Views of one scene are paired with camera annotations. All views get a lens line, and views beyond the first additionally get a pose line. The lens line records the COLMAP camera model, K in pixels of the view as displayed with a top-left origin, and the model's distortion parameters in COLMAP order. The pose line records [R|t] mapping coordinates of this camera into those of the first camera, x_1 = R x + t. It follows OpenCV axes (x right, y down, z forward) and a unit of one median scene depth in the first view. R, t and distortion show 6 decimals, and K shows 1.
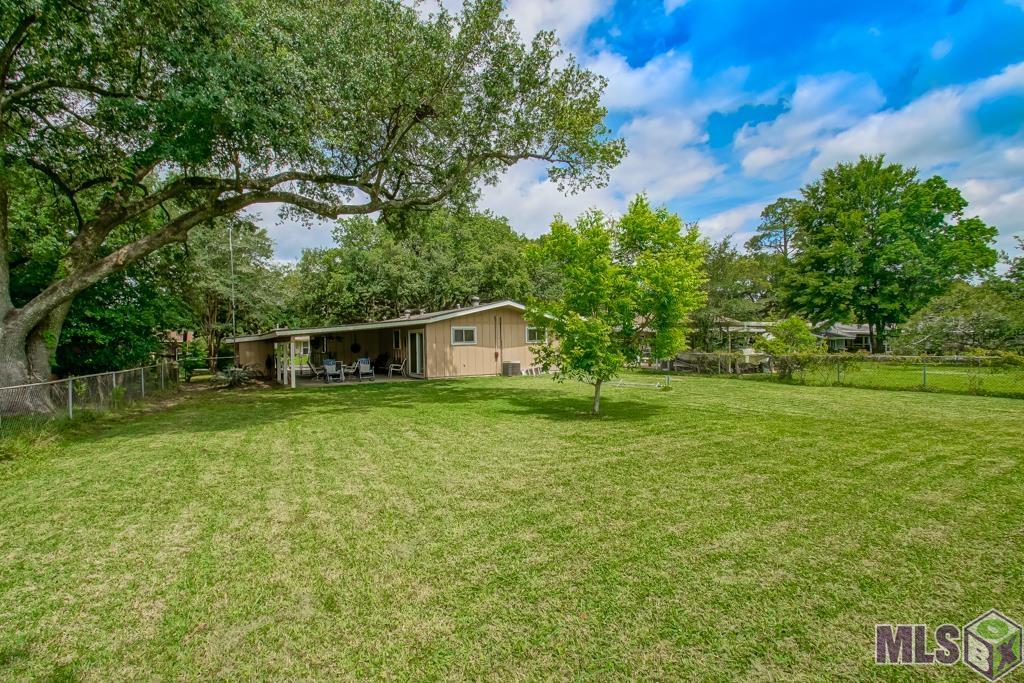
lens RADIAL K [[469.2, 0, 511.0], [0, 469.2, 345.0], [0, 0, 1]] dist [-0.000413, -0.000008]
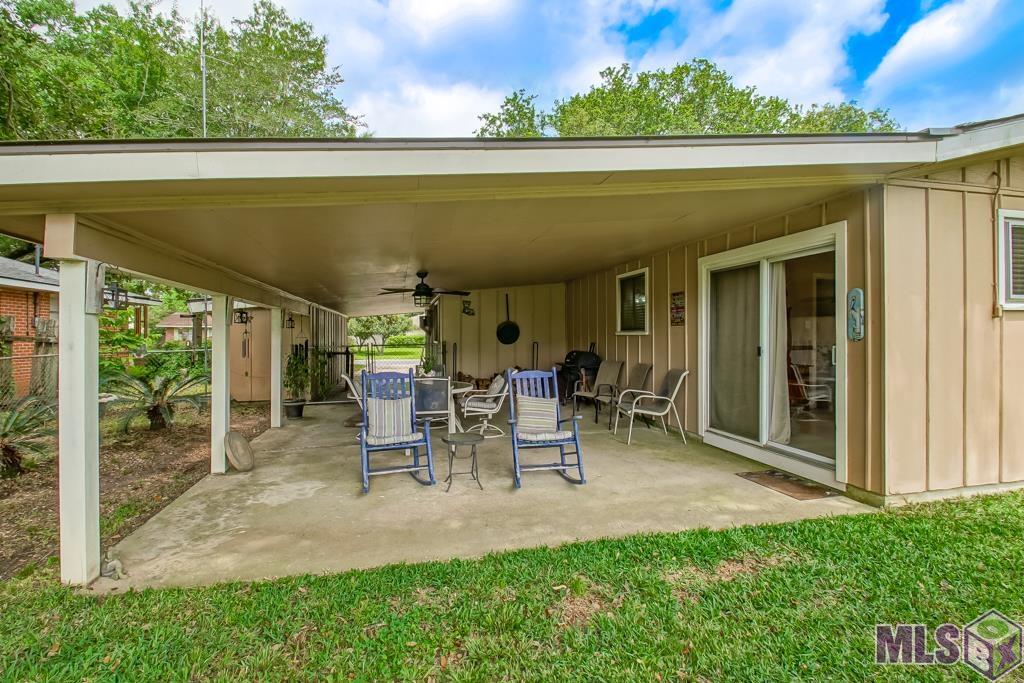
lens RADIAL K [[469.2, 0, 511.7], [0, 469.2, 344.6], [0, 0, 1]] dist [-0.000413, -0.000008]
pose [[0.940094, 0.004566, -0.340886, -0.231988], [-0.004012, 0.999989, 0.002328, 0.015080], [0.340893, -0.000821, 0.940102, 0.751551]]
